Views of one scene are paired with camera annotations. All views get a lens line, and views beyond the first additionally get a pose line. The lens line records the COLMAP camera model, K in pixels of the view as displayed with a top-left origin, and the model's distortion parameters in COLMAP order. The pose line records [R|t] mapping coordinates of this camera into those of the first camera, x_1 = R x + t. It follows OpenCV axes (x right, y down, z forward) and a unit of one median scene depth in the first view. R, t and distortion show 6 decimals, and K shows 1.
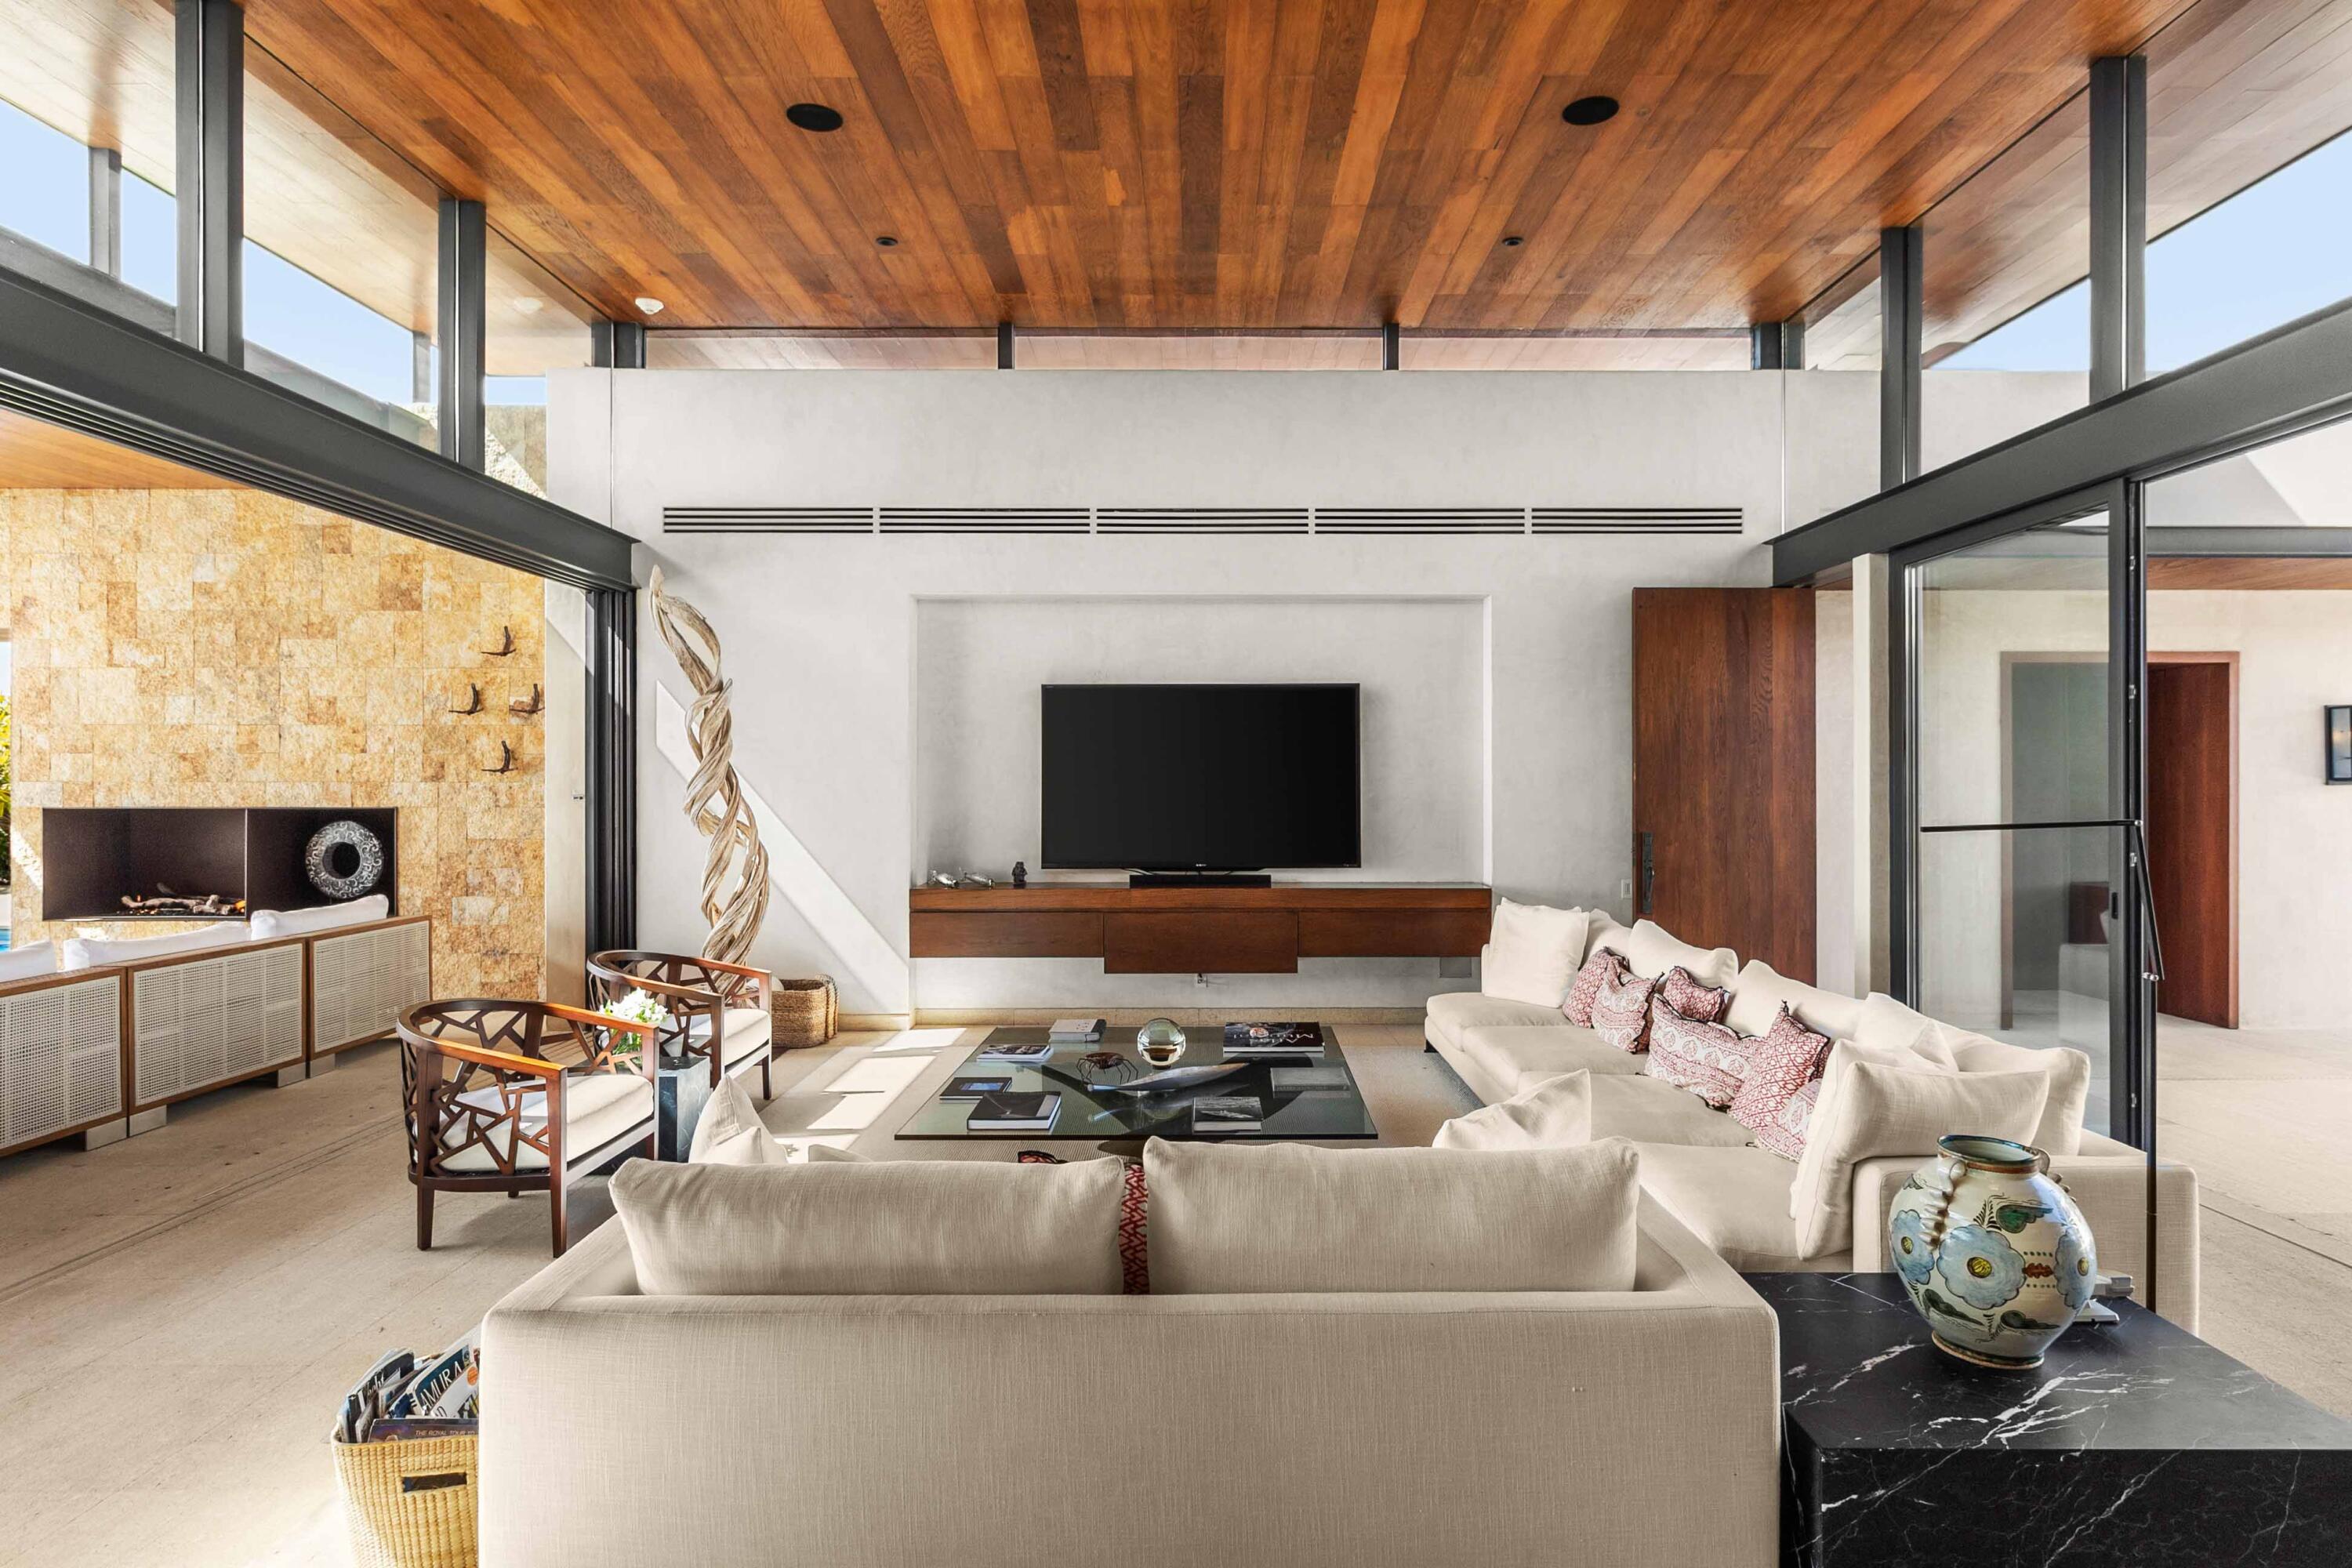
lens RADIAL K [[832.1, 0, 1192.2], [0, 832.1, 769.0], [0, 0, 1]] dist [-0.002659, -0.000647]
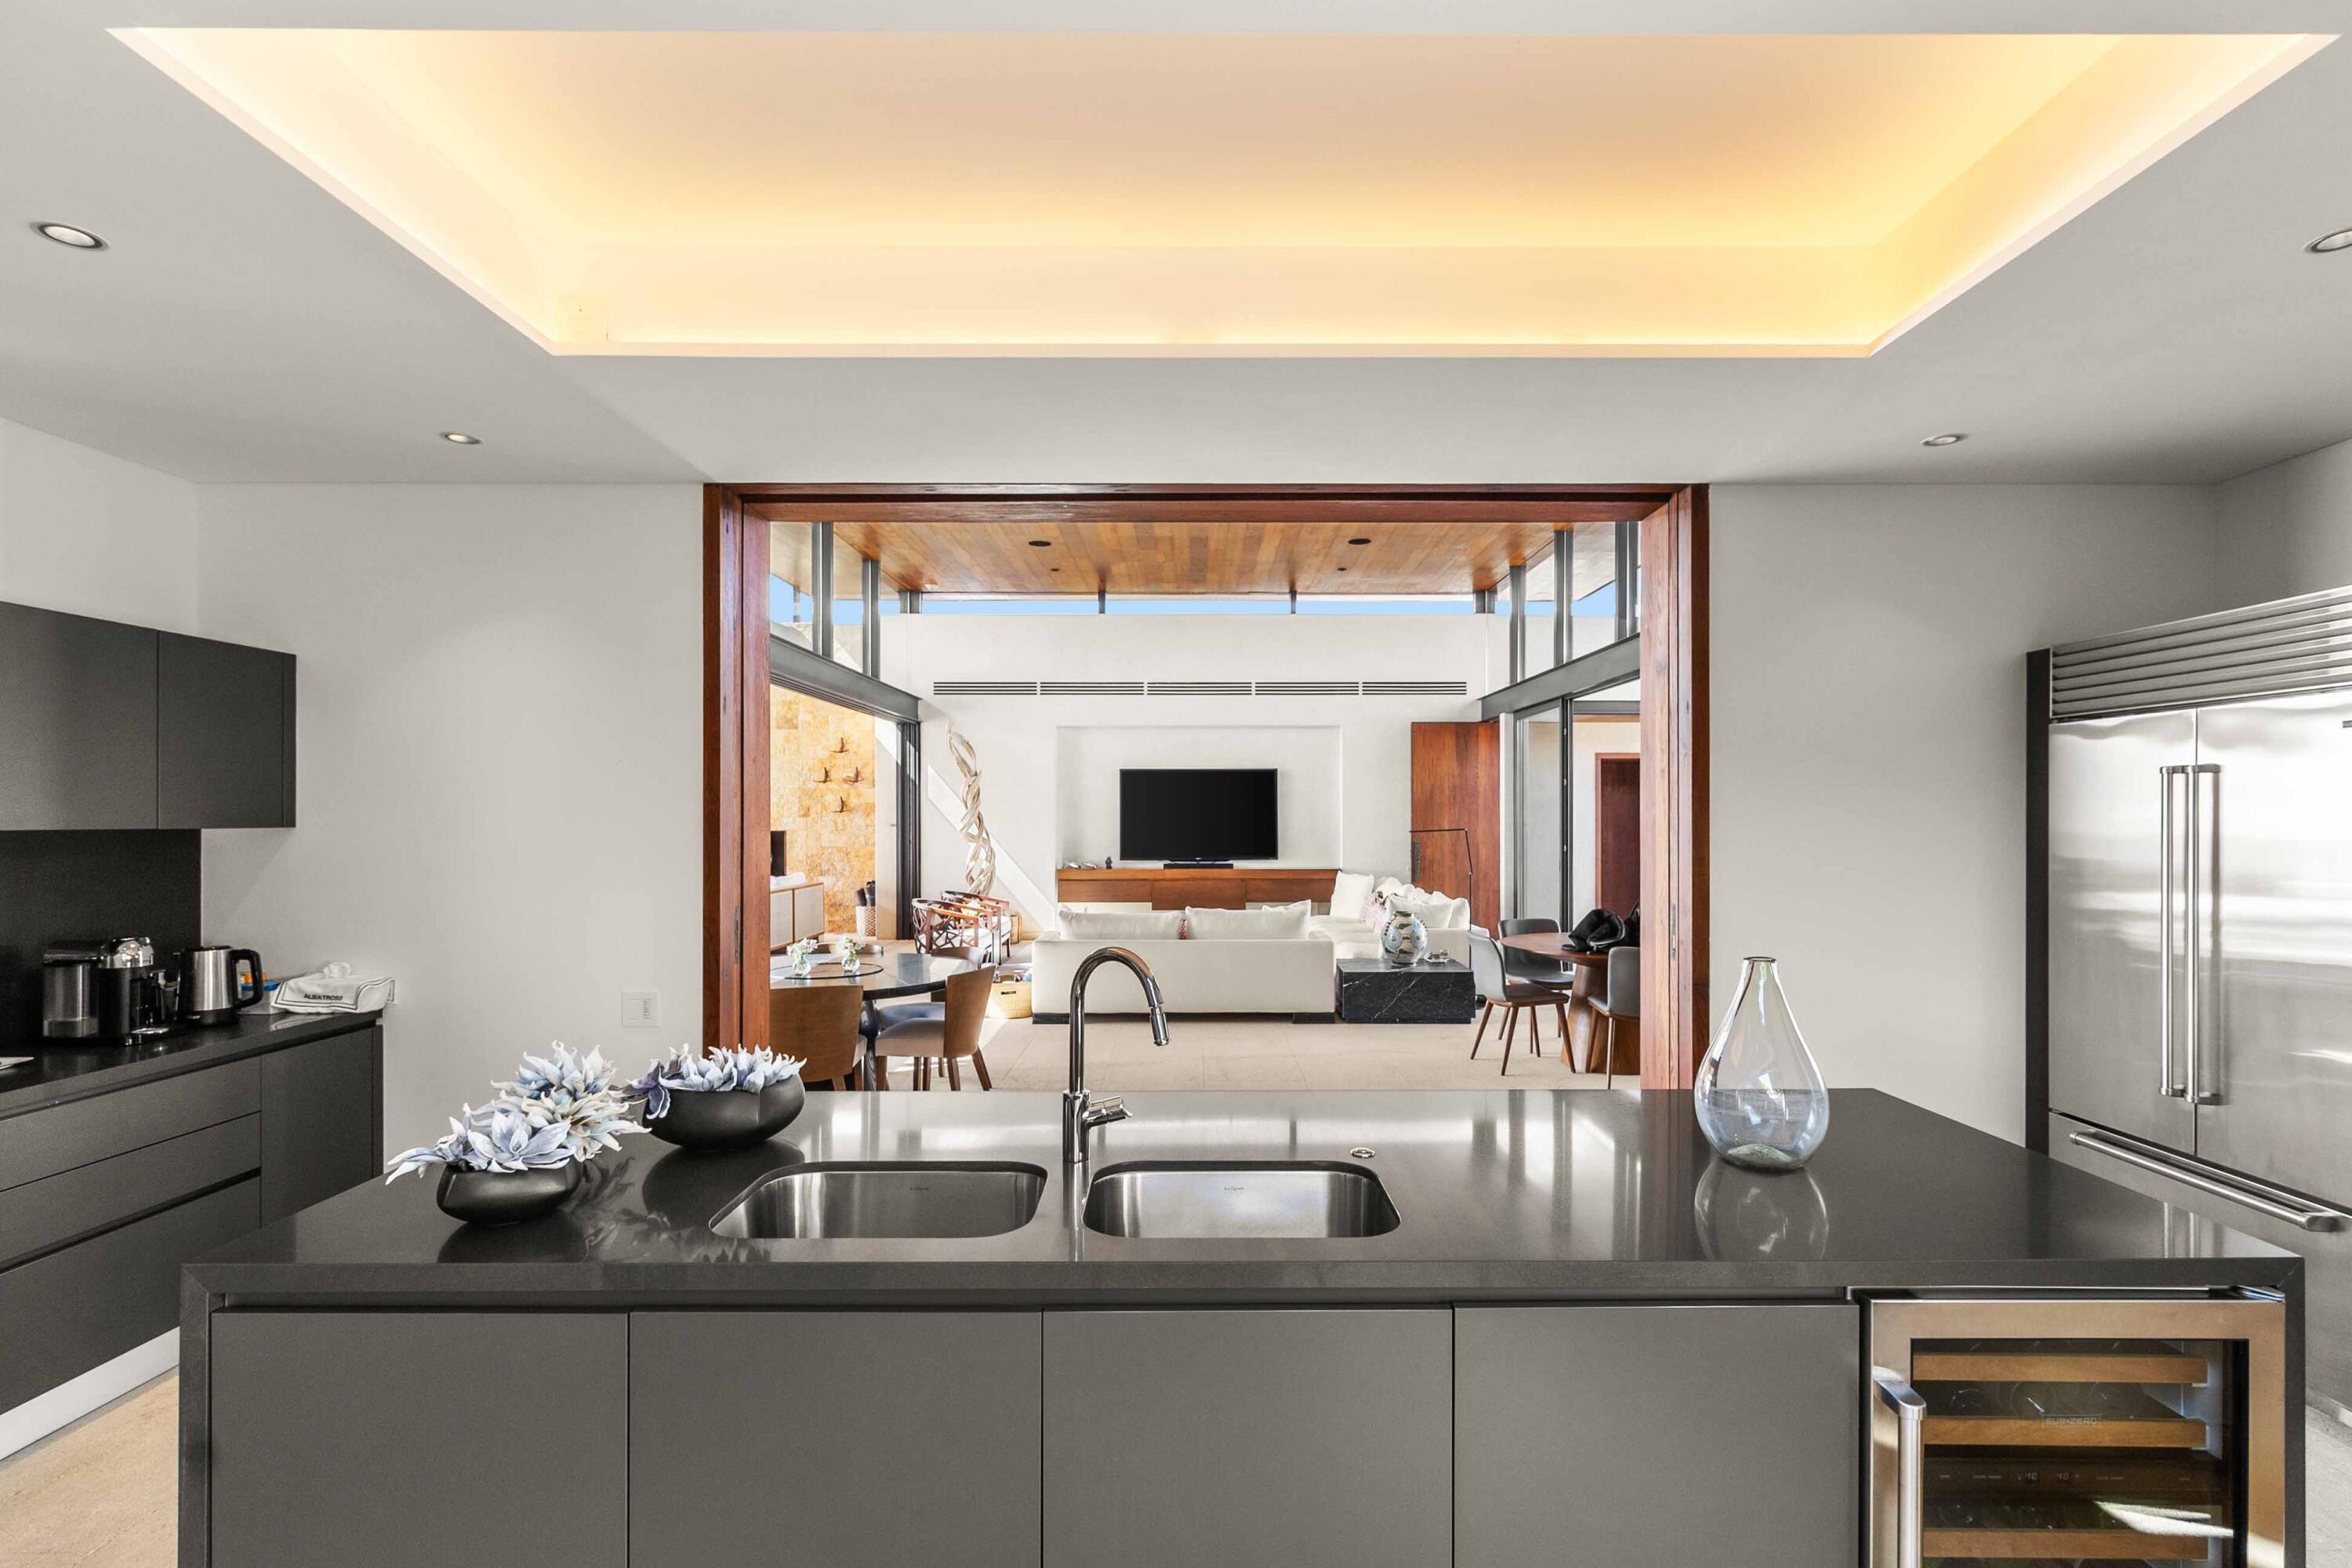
lens RADIAL K [[1121.9, 0, 1165.4], [0, 1121.9, 801.4], [0, 0, 1]] dist [-0.001642, 0.002064]
pose [[0.999858, -0.000218, -0.016826, -0.025270], [0.000232, 1.000000, 0.000848, -0.025949], [0.016826, -0.000852, 0.999858, -1.748408]]
